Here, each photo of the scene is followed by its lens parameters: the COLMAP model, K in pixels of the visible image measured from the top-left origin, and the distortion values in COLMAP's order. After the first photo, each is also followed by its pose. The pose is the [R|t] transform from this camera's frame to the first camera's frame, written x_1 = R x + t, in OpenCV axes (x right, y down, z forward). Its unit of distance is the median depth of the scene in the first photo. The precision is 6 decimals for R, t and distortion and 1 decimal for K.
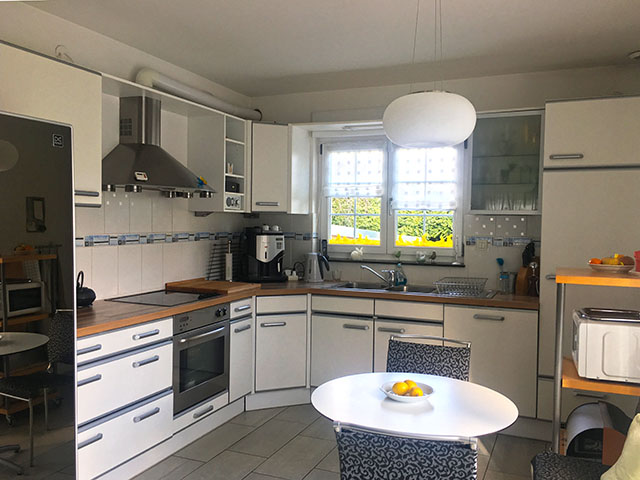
lens RADIAL K [[546.7, 0, 320.0], [0, 546.7, 240.0], [0, 0, 1]] dist [-0.004921, -0.001366]
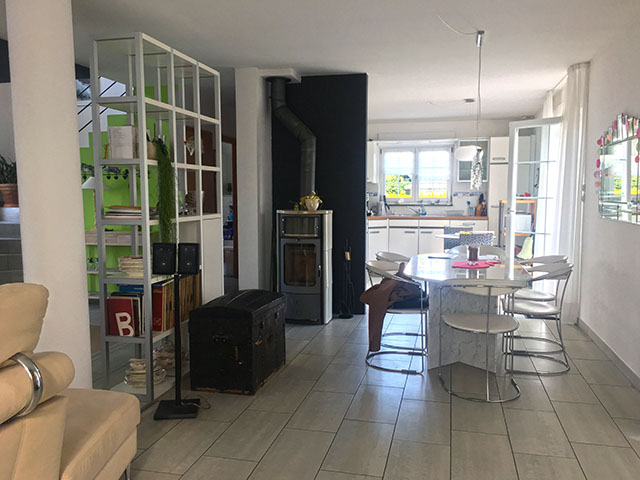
lens RADIAL K [[546.7, 0, 320.0], [0, 546.7, 240.0], [0, 0, 1]] dist [-0.004921, -0.001366]
pose [[0.985085, -0.028510, 0.169690, -0.654758], [0.019837, 0.998419, 0.052589, 0.060753], [-0.170921, -0.048439, 0.984093, -1.114869]]
